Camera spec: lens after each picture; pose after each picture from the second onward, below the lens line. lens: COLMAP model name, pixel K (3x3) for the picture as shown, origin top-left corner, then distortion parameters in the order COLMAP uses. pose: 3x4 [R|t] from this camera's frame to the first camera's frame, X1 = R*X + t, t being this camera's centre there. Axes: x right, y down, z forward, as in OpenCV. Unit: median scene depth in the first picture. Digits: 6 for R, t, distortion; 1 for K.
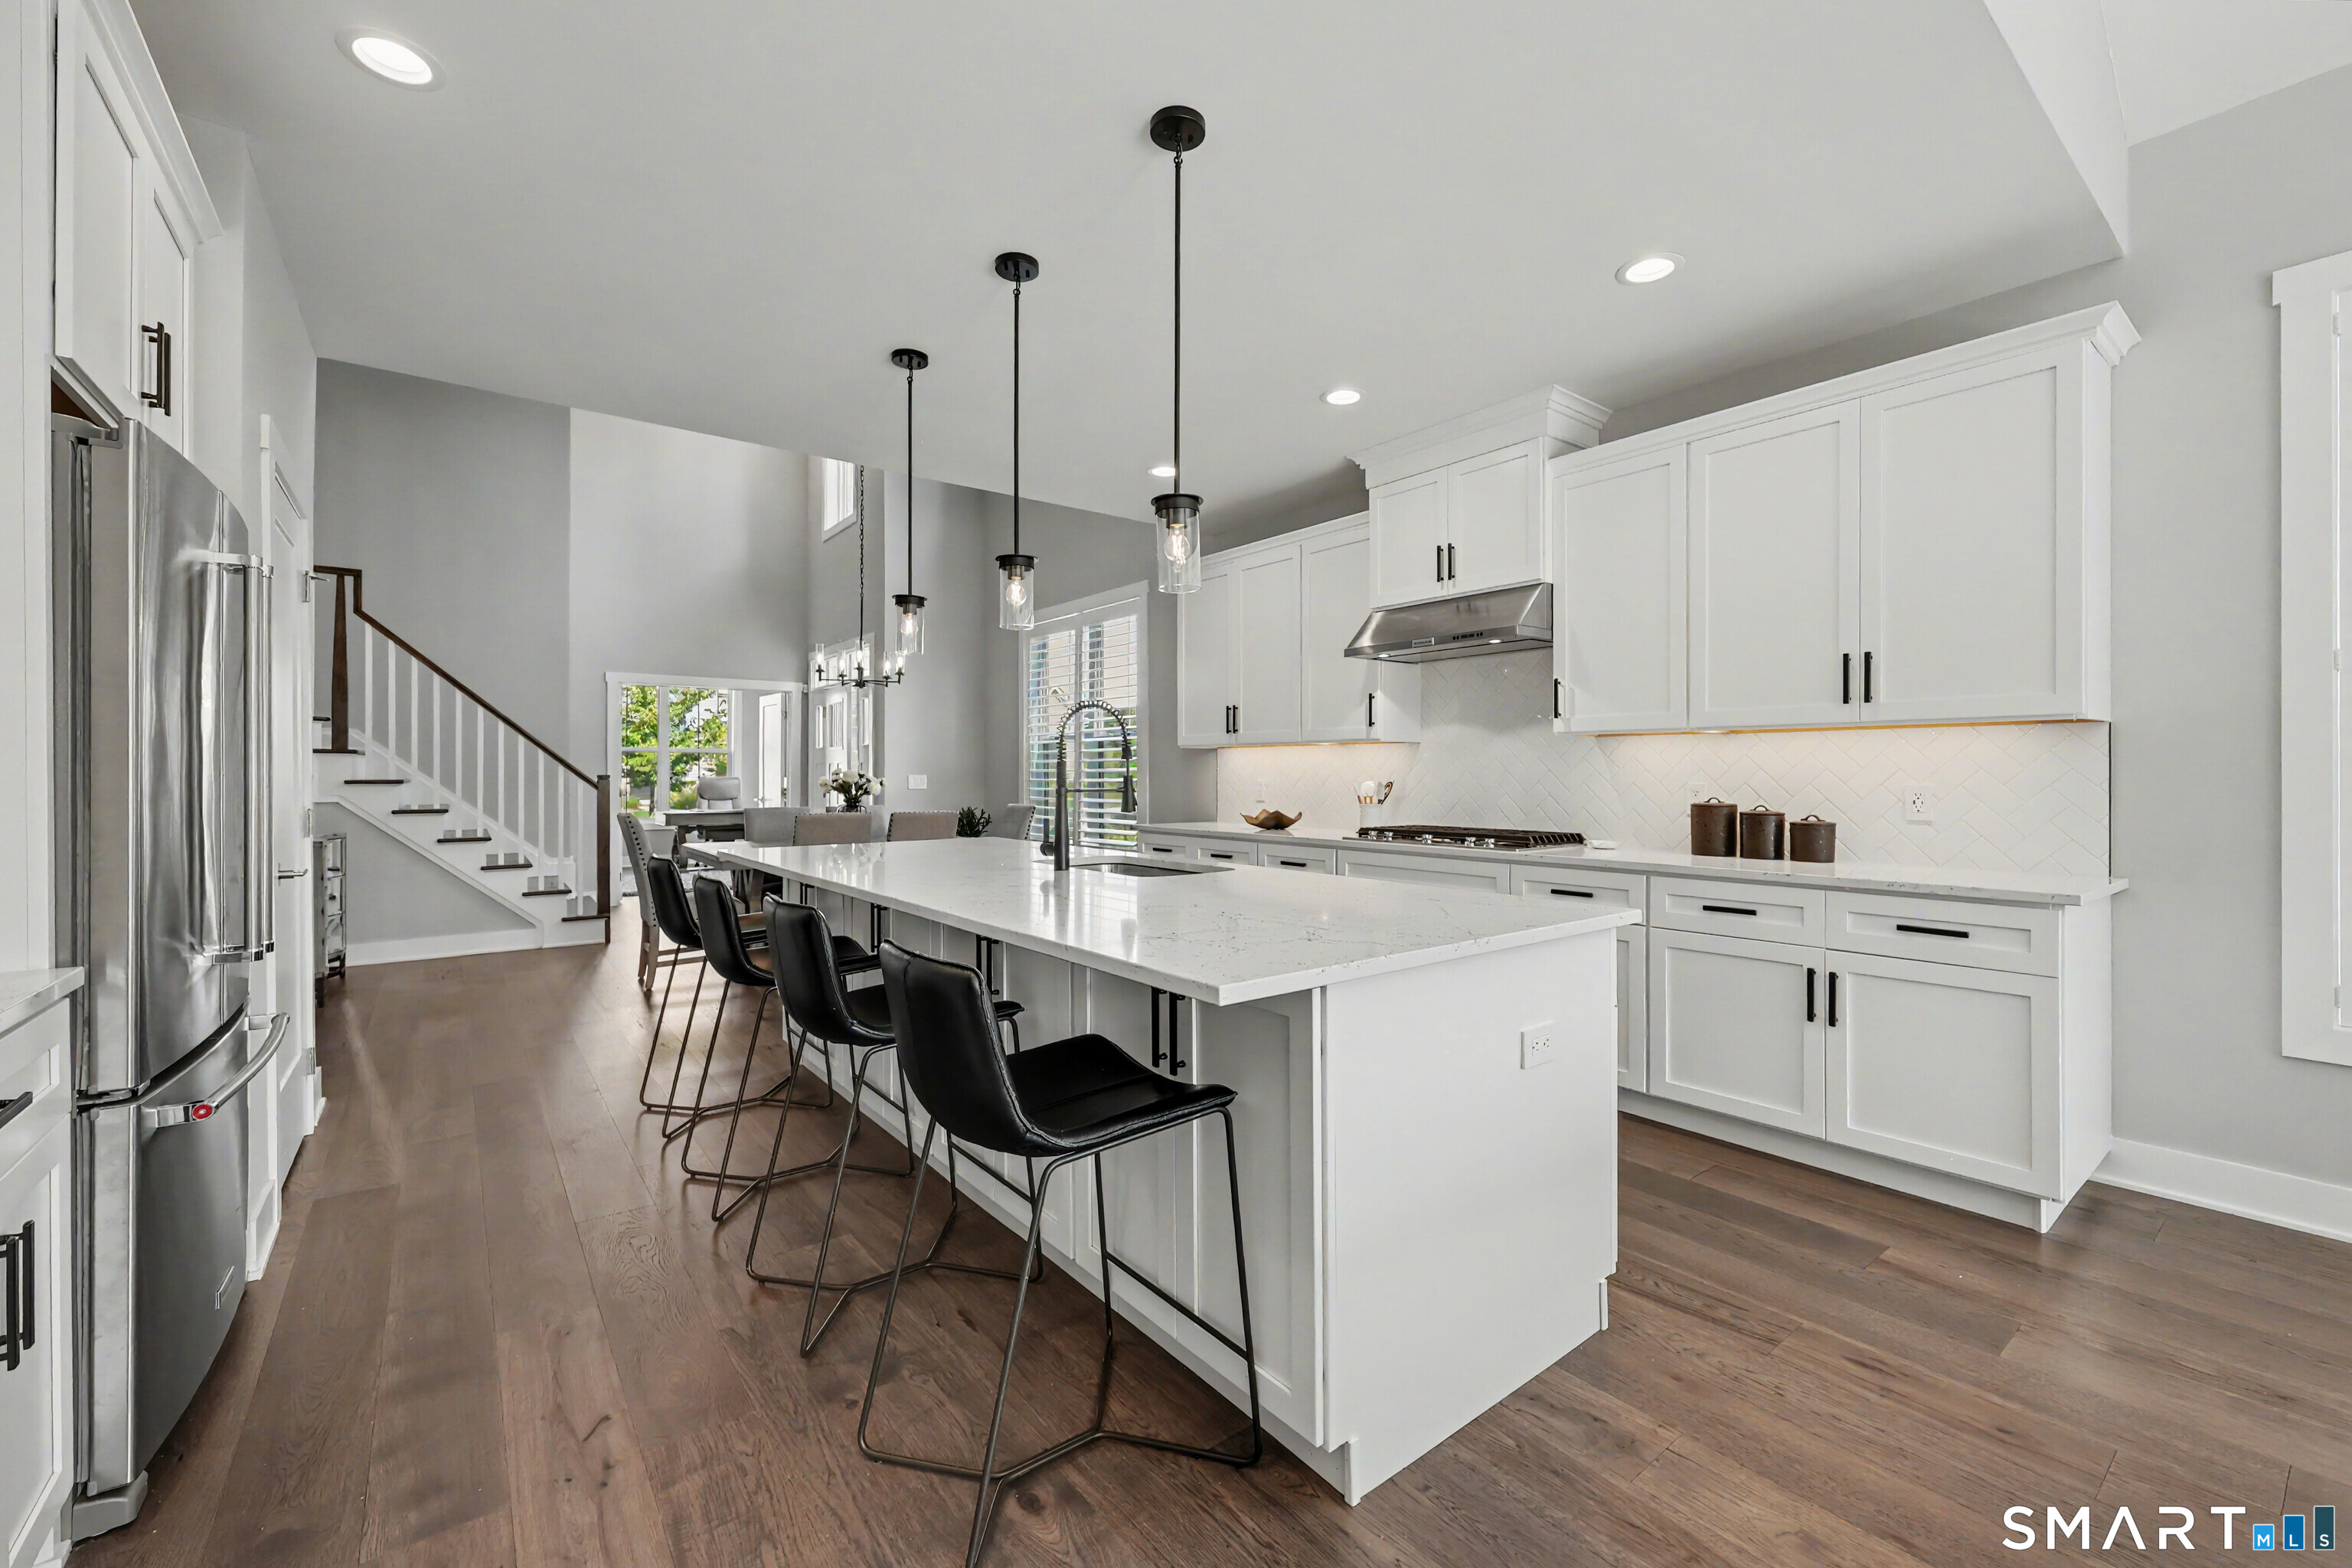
lens RADIAL K [[963.0, 0, 1187.4], [0, 963.0, 778.4], [0, 0, 1]] dist [0.000680, -0.000043]
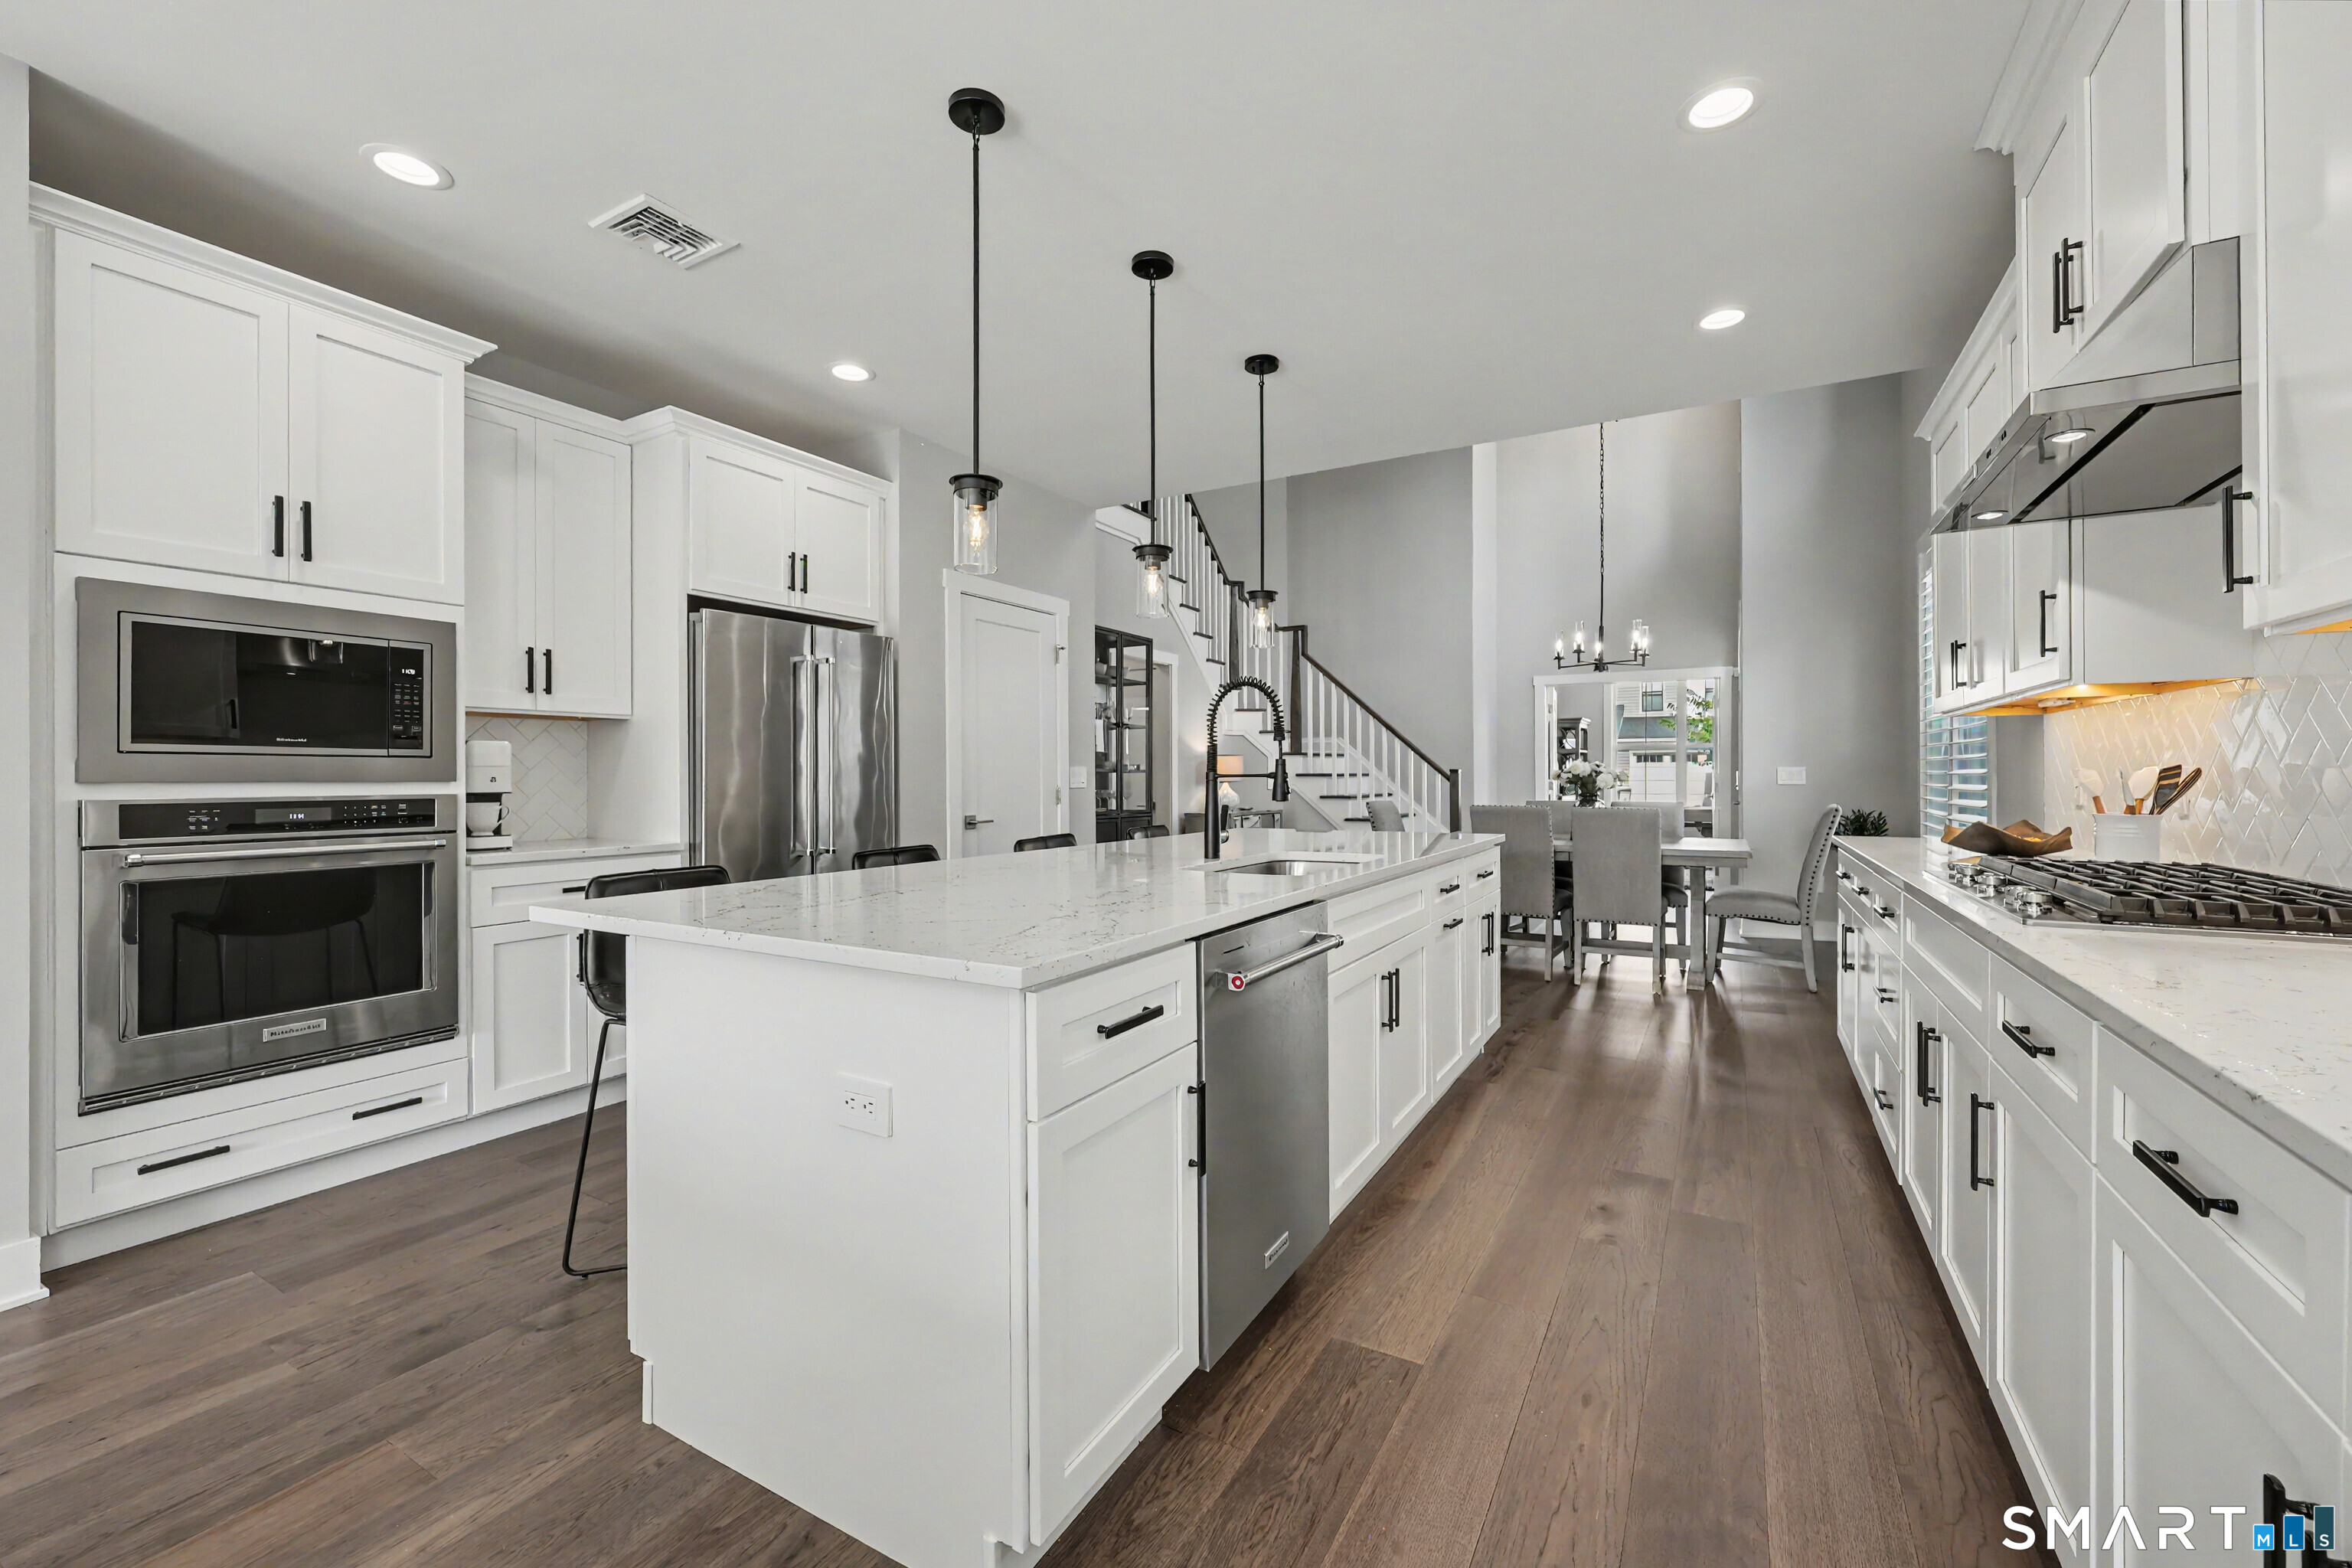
lens RADIAL K [[963.0, 0, 1190.7], [0, 963.0, 776.4], [0, 0, 1]] dist [0.000680, -0.000043]
pose [[0.380719, -0.000275, -0.924691, 0.476703], [-0.000019, 1.000000, -0.000305, 0.007657], [0.924691, 0.000134, 0.380719, 0.401253]]
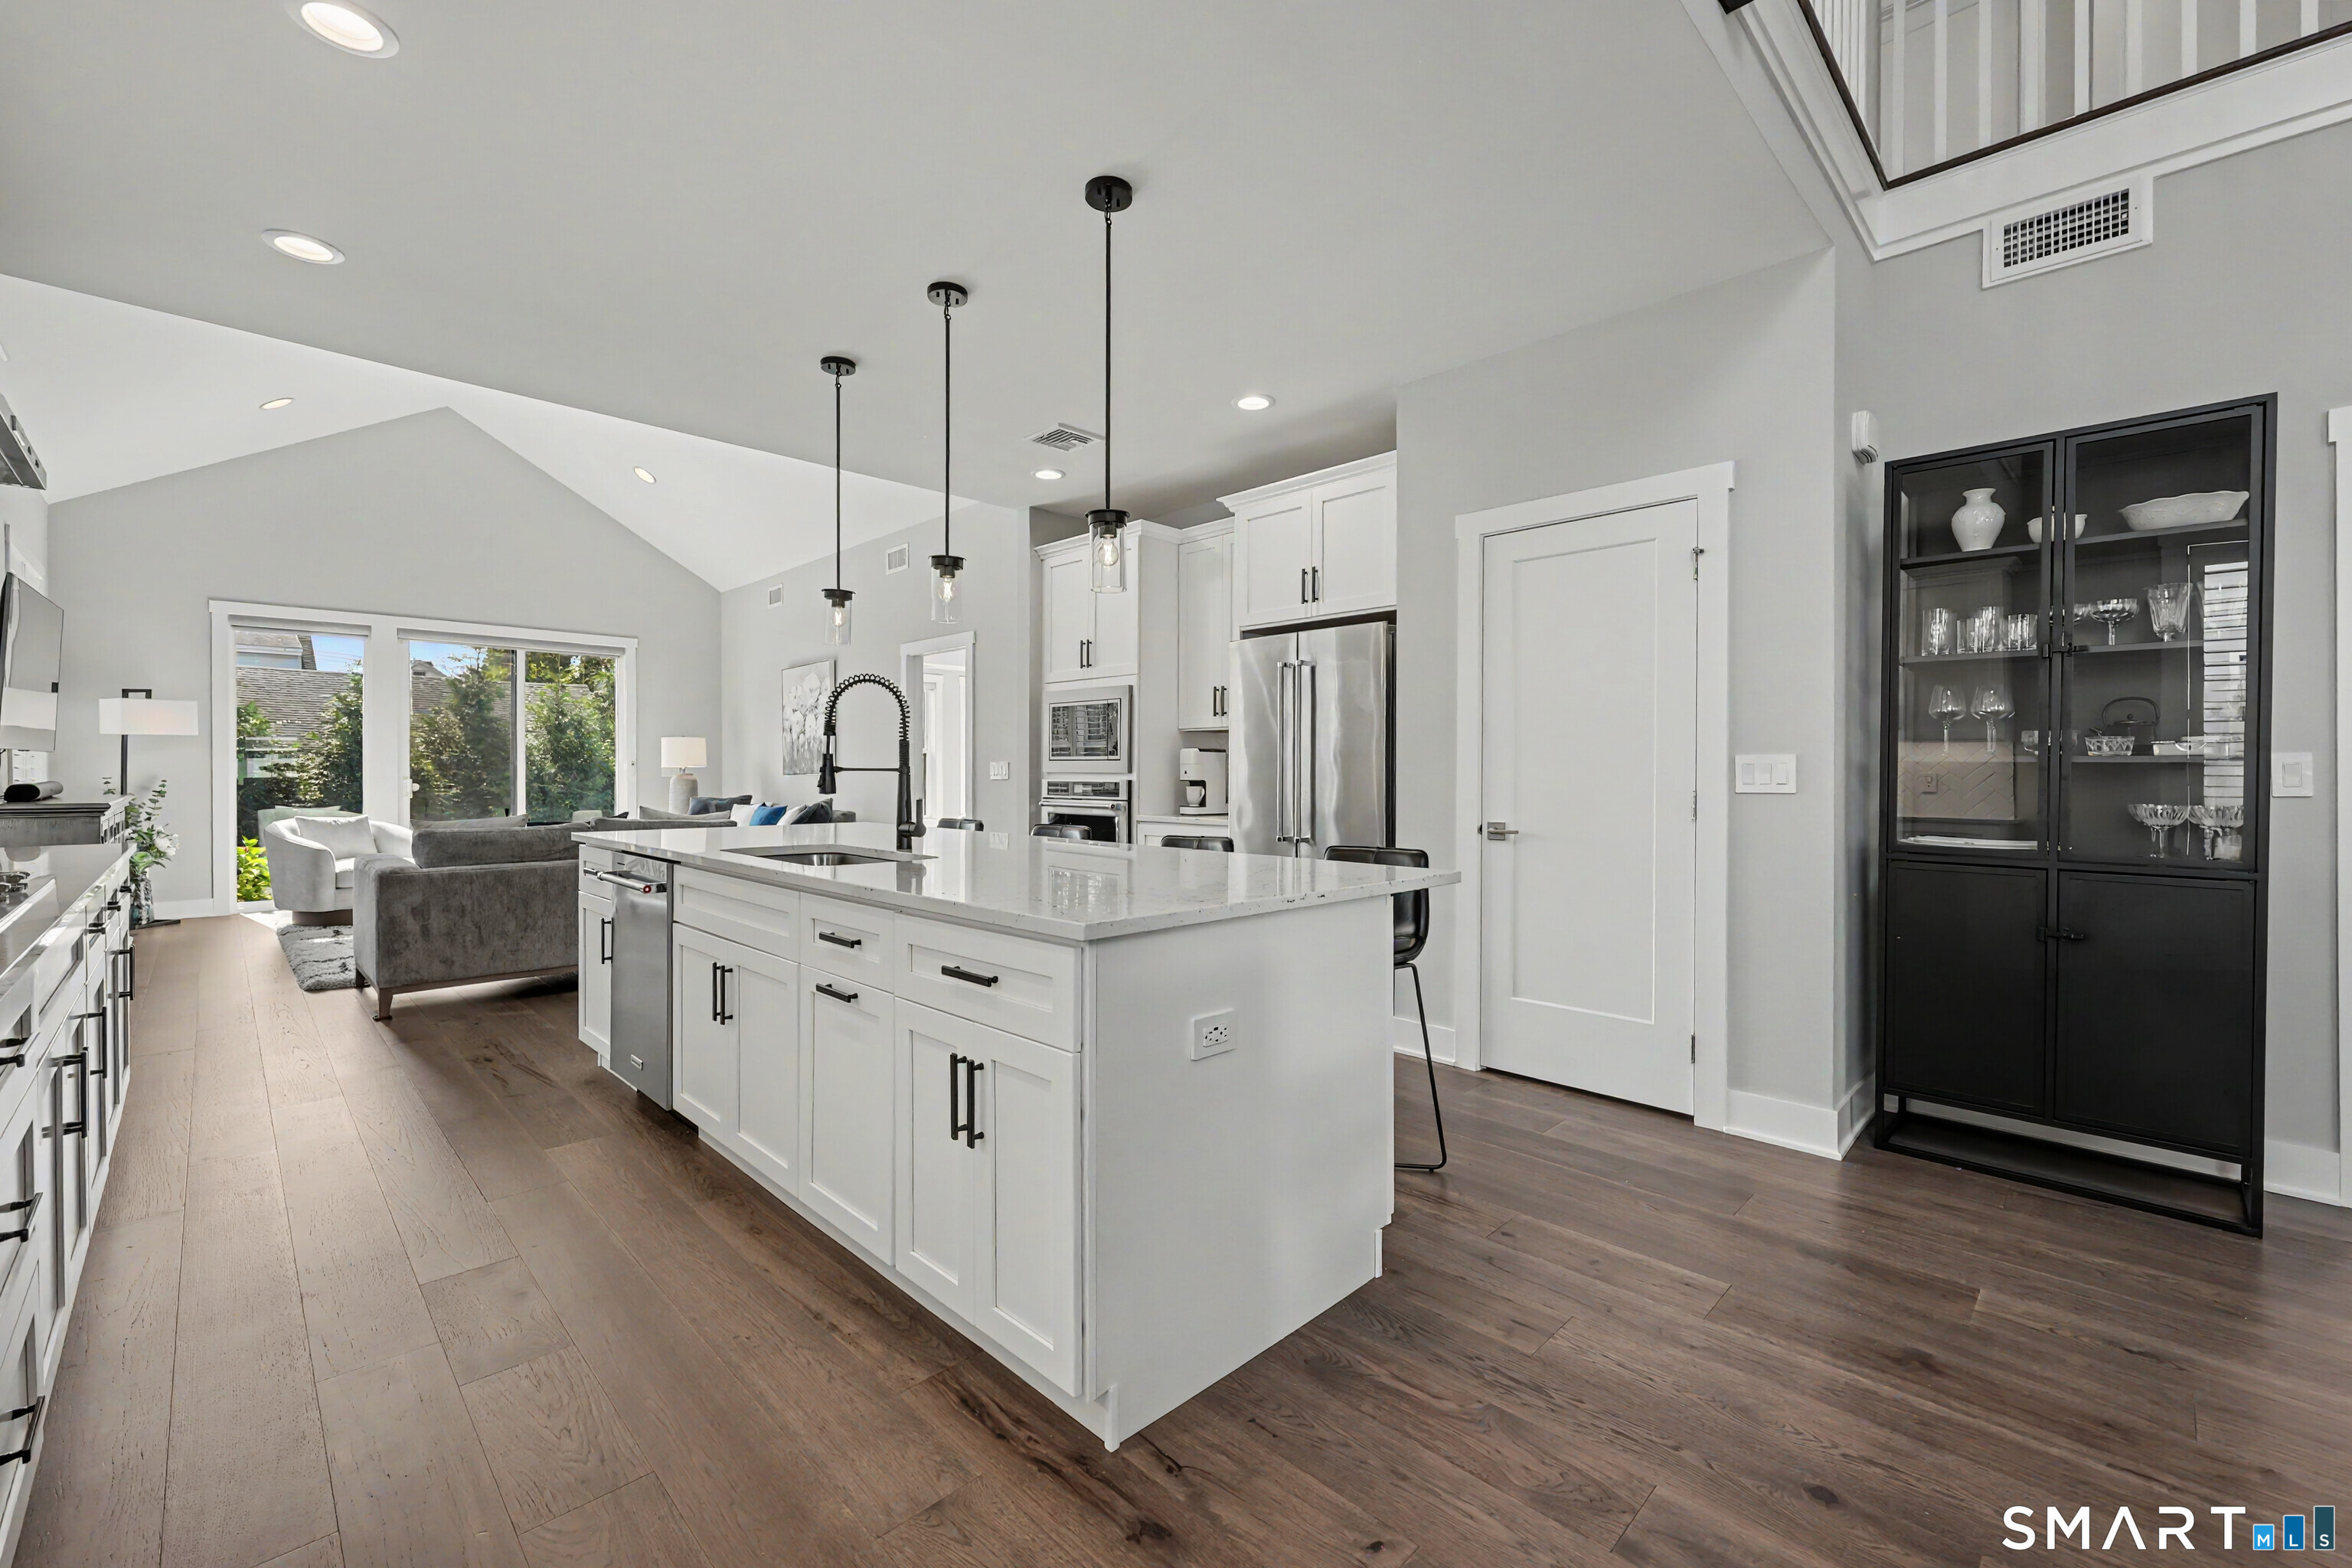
lens RADIAL K [[963.0, 0, 1183.2], [0, 963.0, 791.0], [0, 0, 1]] dist [0.000680, -0.000043]
pose [[-0.993063, 0.000318, -0.117586, -0.183499], [-0.002362, 0.999741, 0.022653, 0.006269], [0.117562, 0.022774, -0.992804, 1.287223]]
